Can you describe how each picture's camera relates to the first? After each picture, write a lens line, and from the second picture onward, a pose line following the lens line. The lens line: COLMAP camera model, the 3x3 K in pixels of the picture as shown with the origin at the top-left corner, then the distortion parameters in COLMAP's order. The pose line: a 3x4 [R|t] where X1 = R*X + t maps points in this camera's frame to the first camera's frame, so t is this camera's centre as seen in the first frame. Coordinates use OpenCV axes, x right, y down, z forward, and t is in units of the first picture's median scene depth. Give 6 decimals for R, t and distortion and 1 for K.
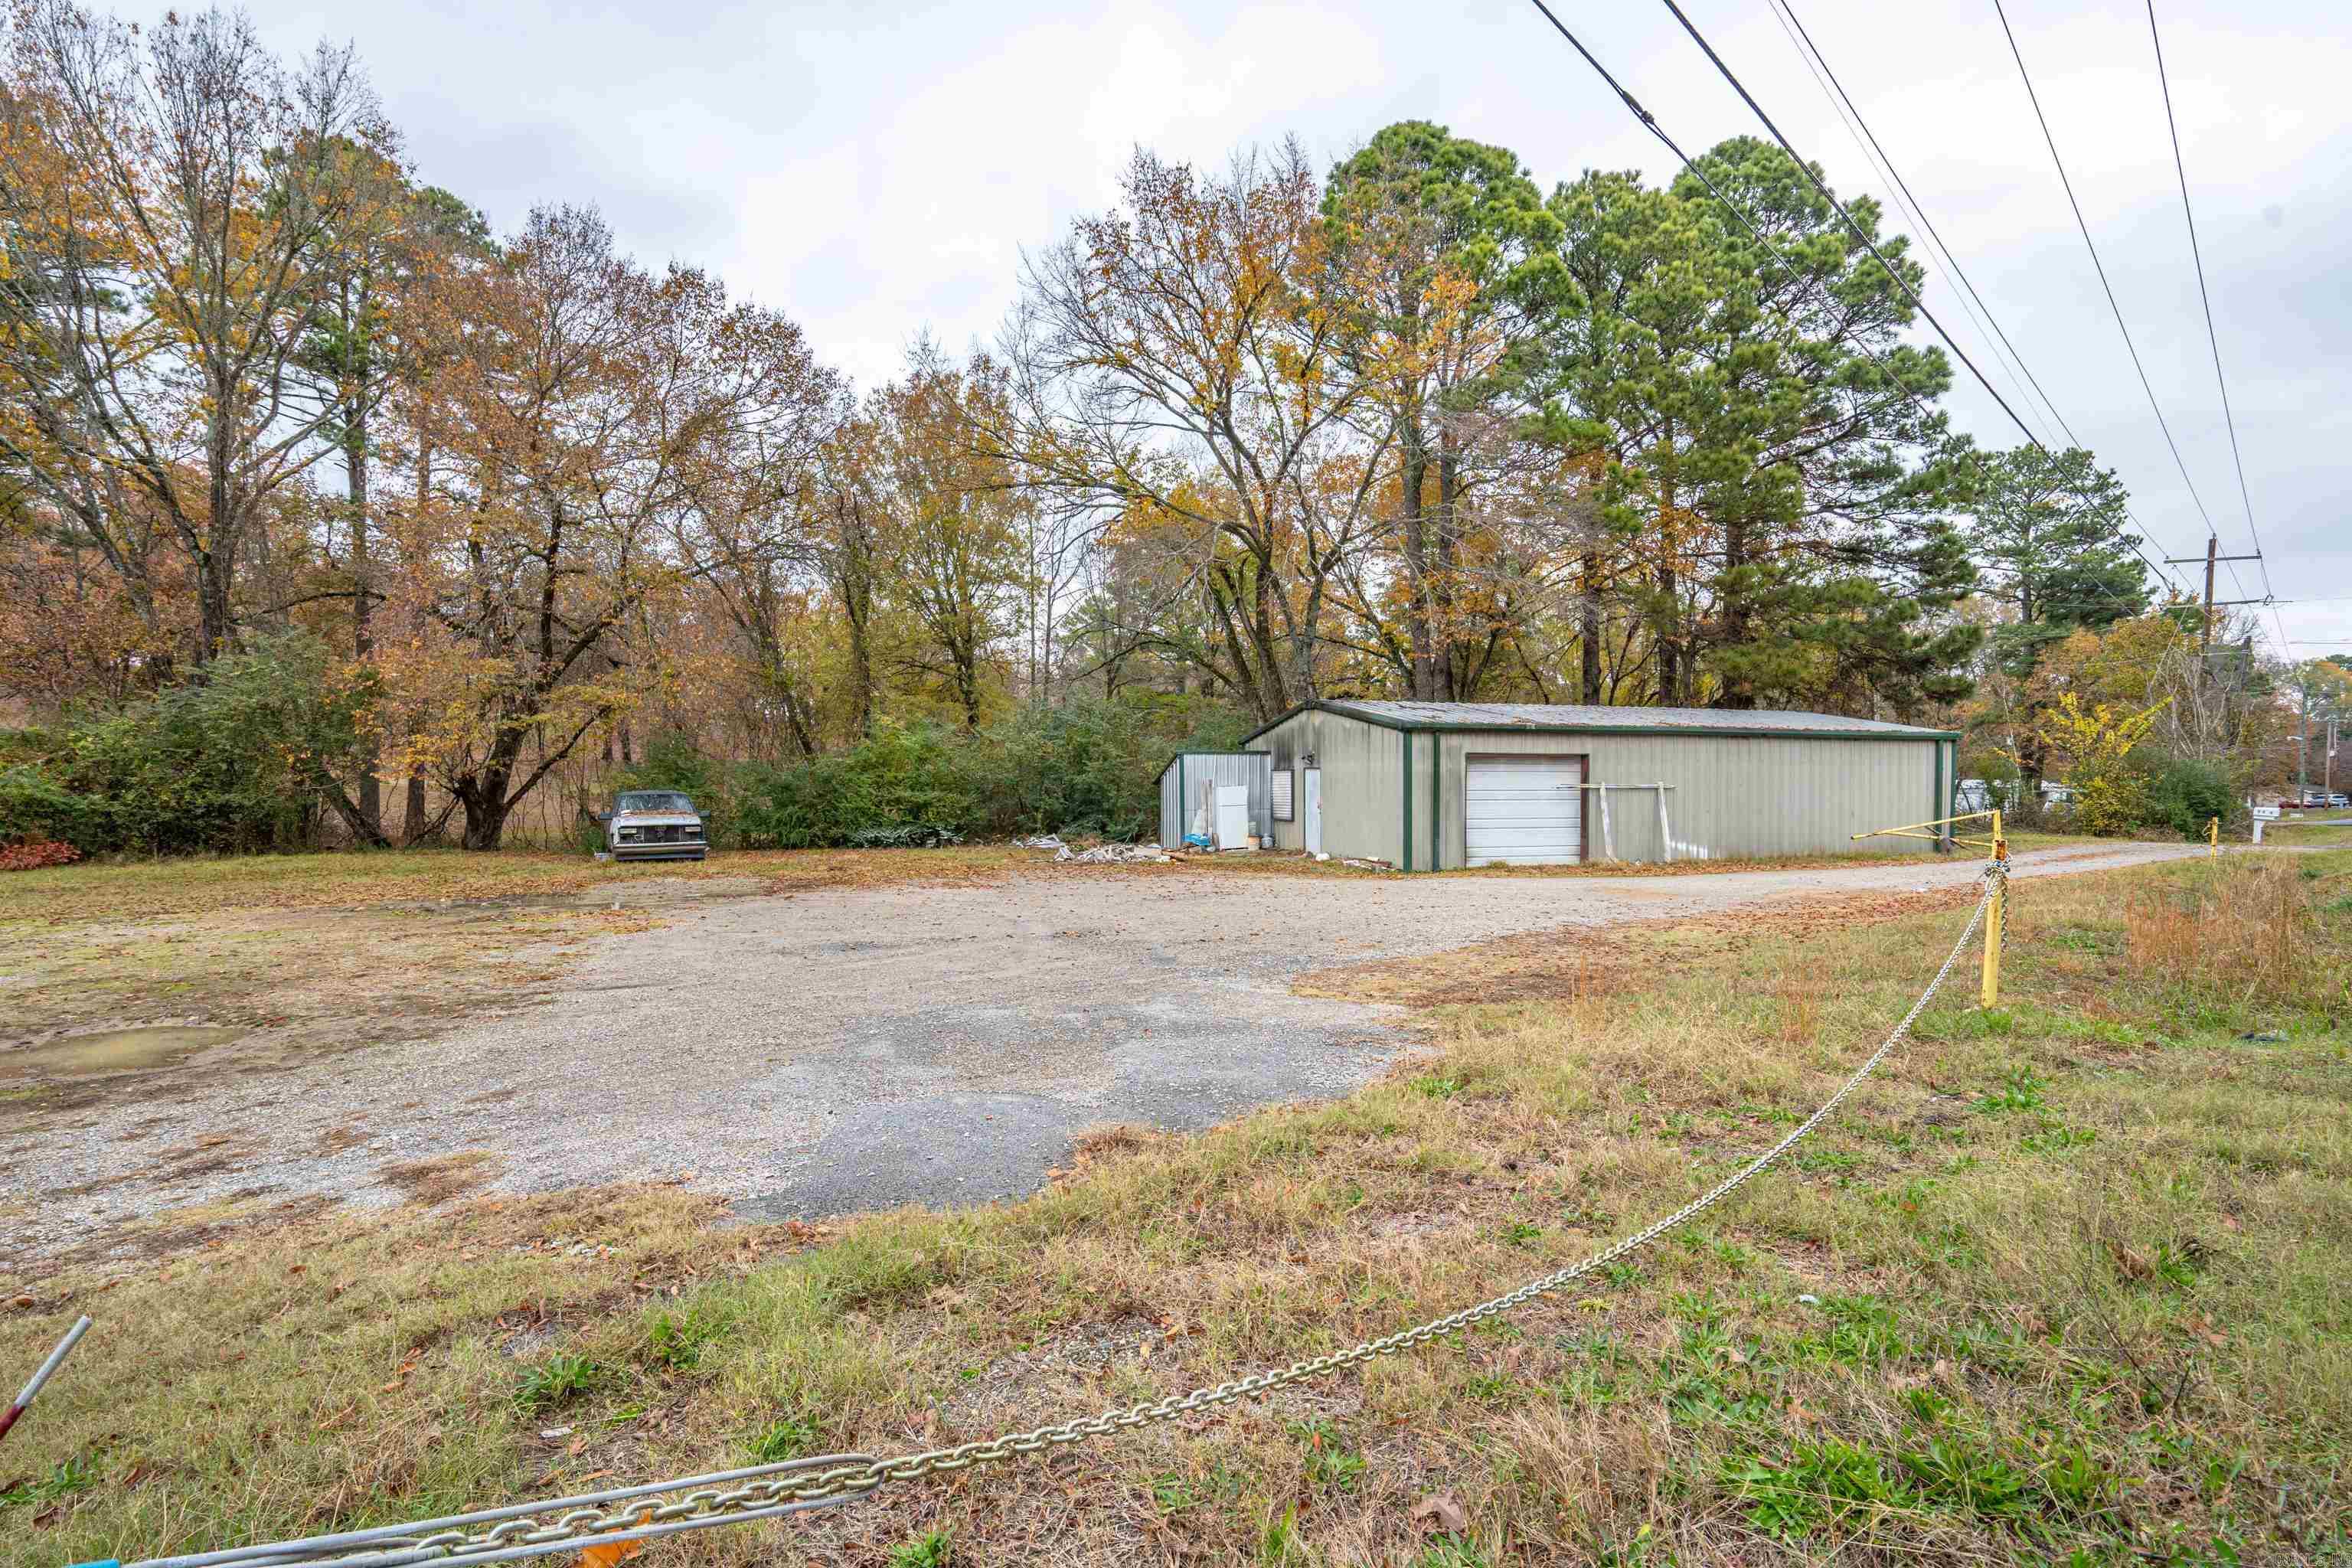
lens RADIAL K [[1126.5, 0, 1176.0], [0, 1126.5, 784.0], [0, 0, 1]] dist [-0.000852, -0.000464]
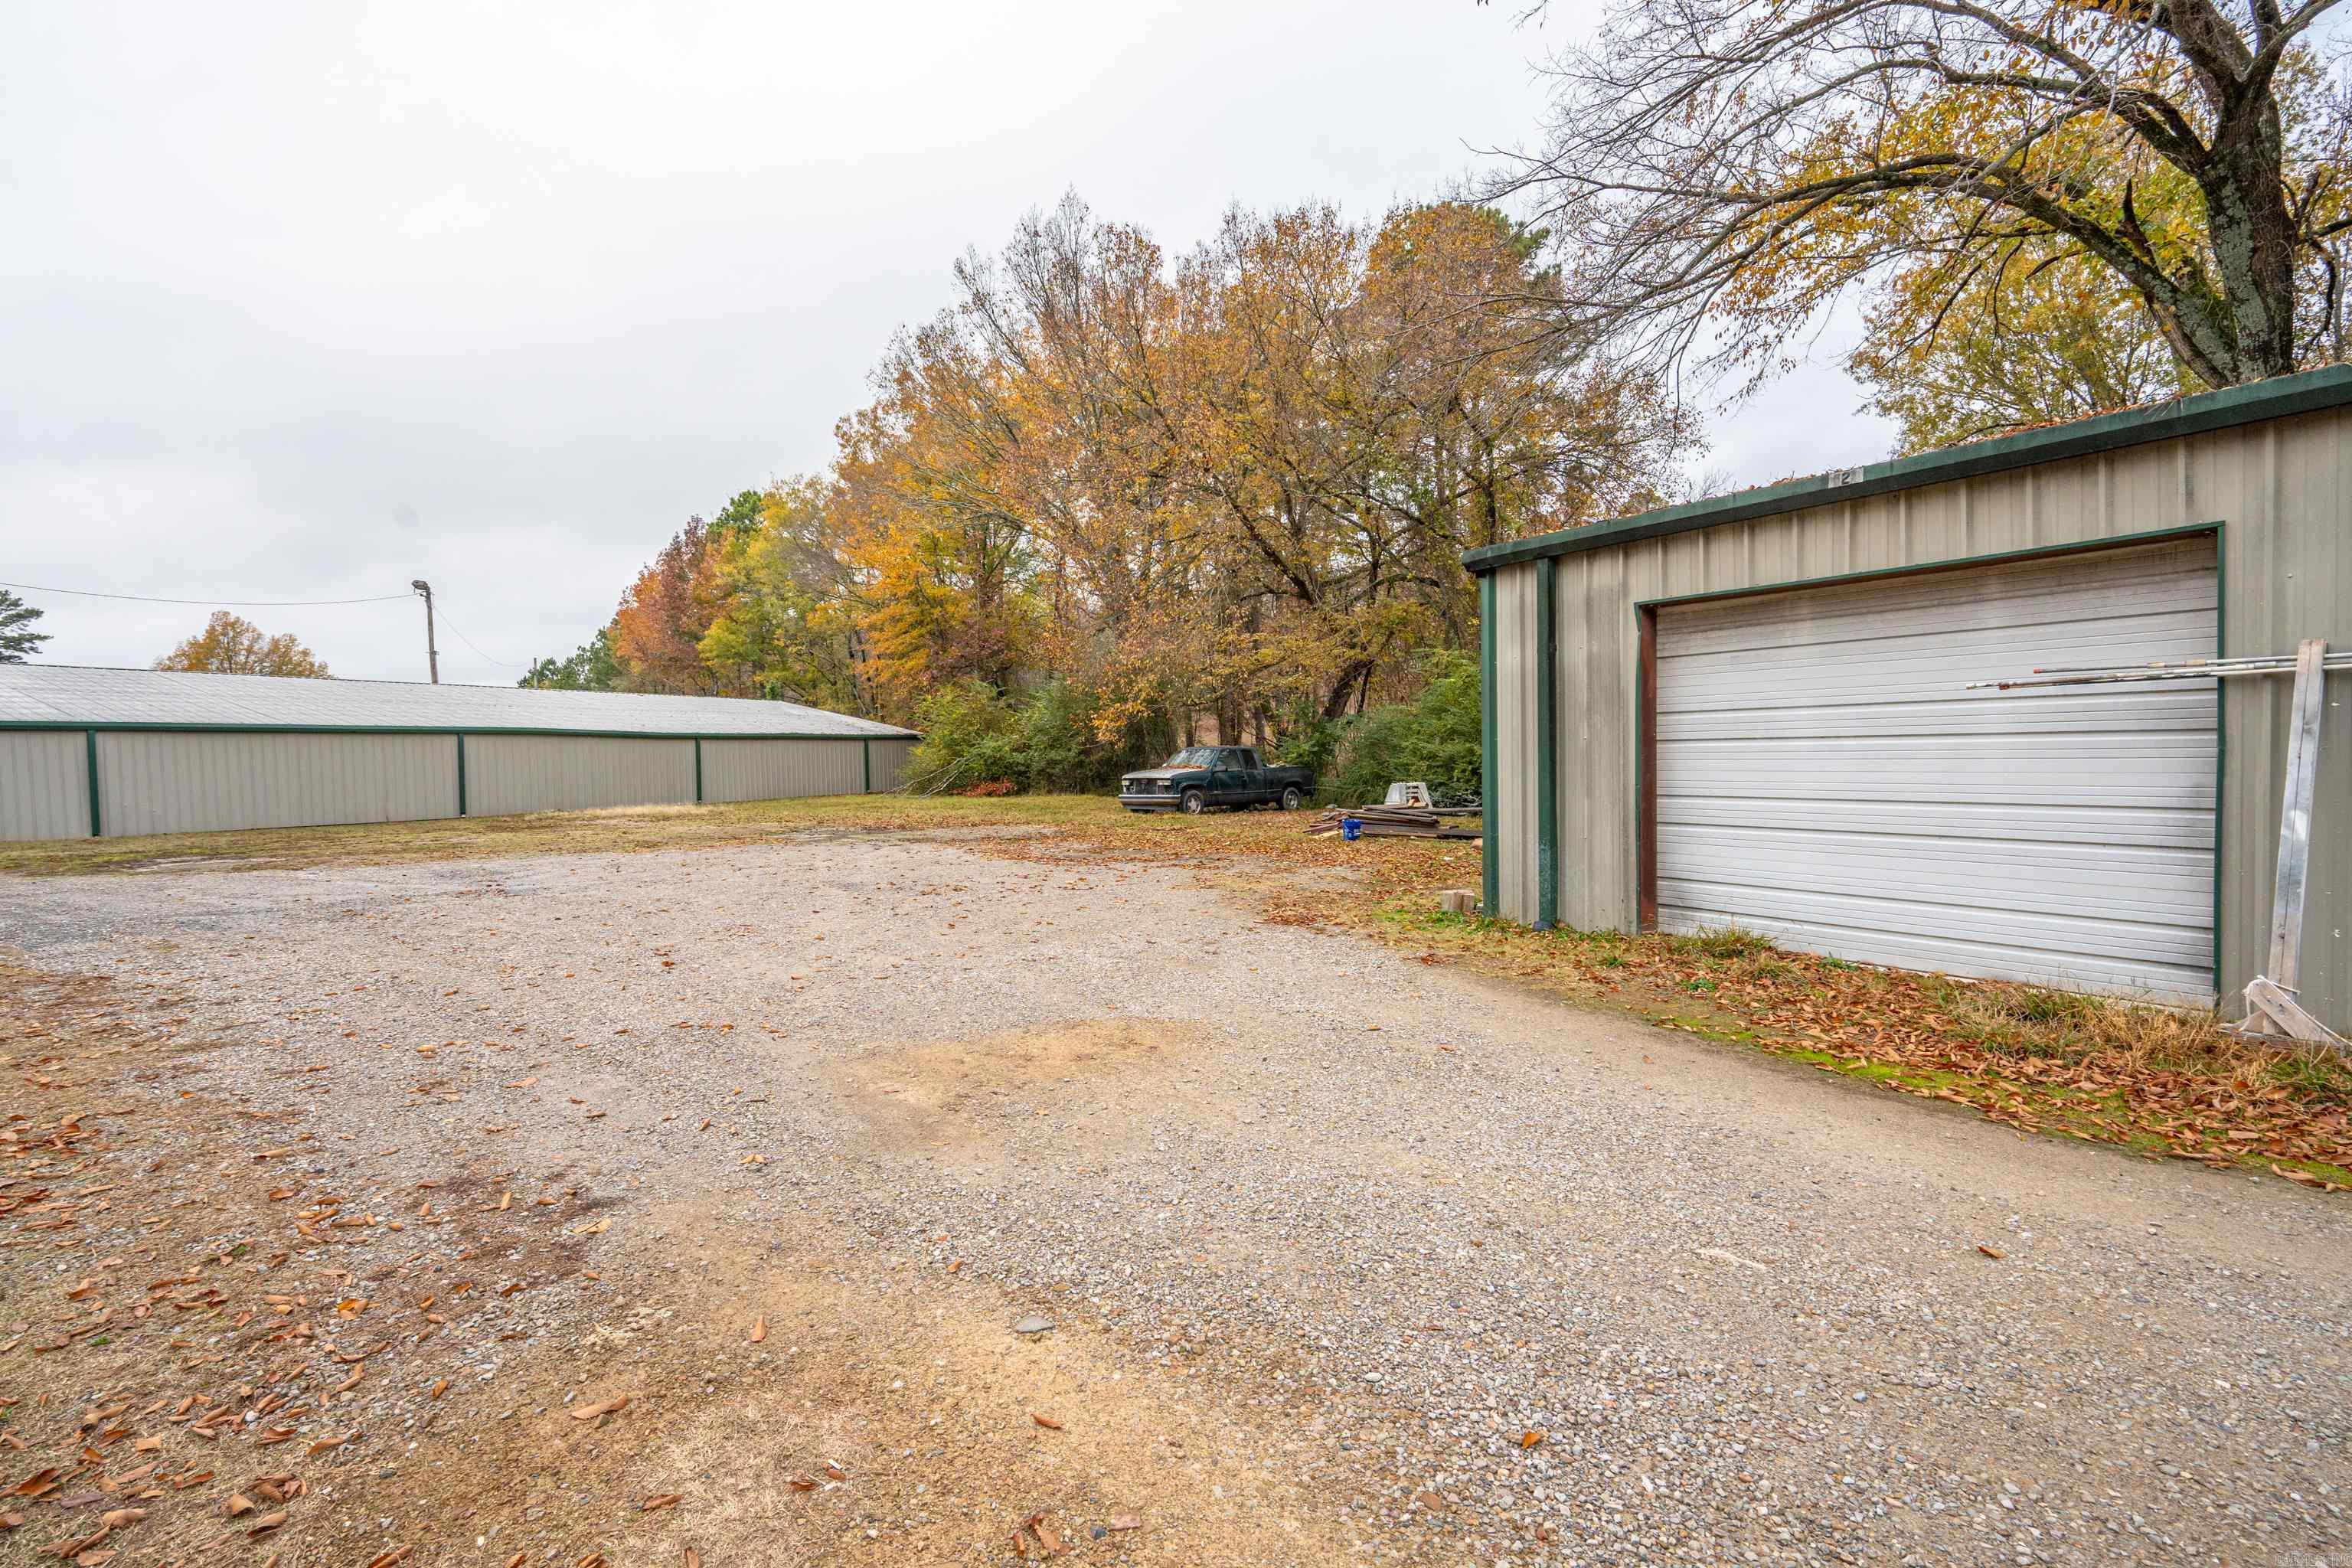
lens RADIAL K [[1051.0, 0, 1176.0], [0, 1051.0, 784.0], [0, 0, 1]] dist [0.000683, 0.000283]
pose [[0.278035, 0.021407, -0.960332, 0.439996], [0.010594, 0.999623, 0.025350, 0.014892], [0.960512, -0.017222, 0.277704, 0.641273]]
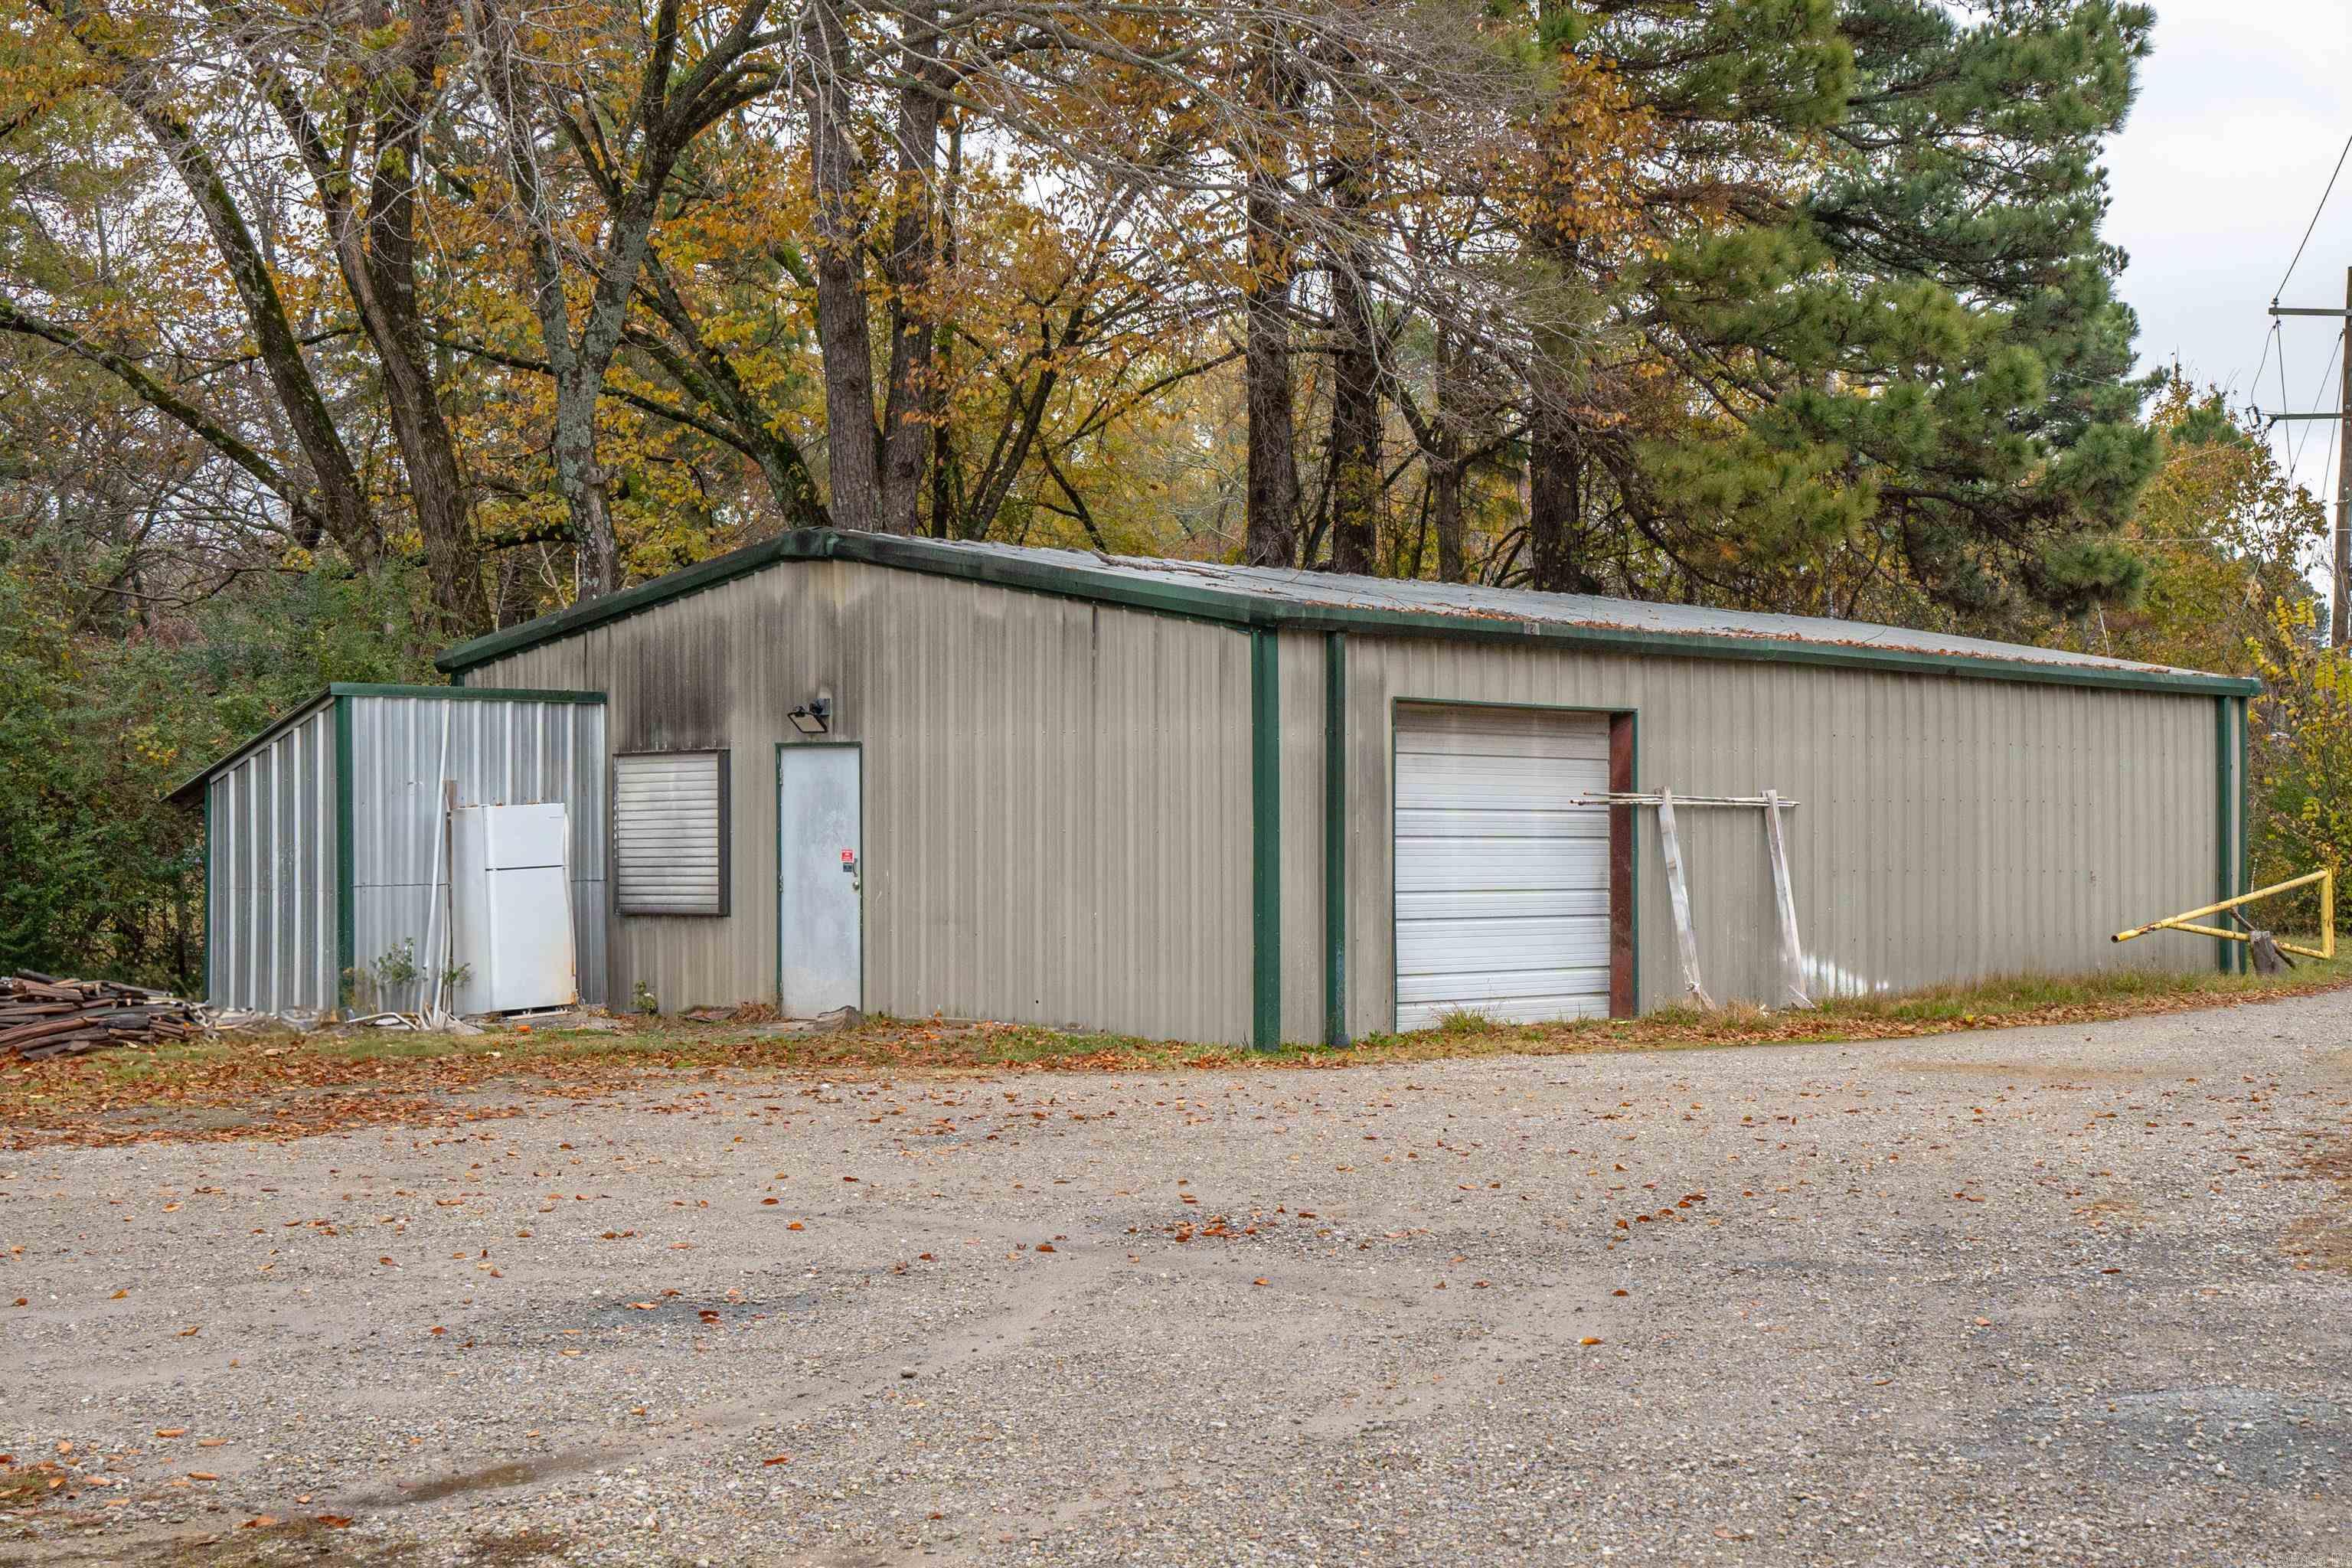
lens RADIAL K [[3455.9, 0, 1176.0], [0, 3455.9, 784.0], [0, 0, 1]] dist [0.033832, 0.043566]
pose [[0.863494, 0.007445, 0.504305, -0.271596], [0.002976, 0.999798, -0.019855, 0.015809], [-0.504351, 0.018646, 0.863297, 0.107857]]
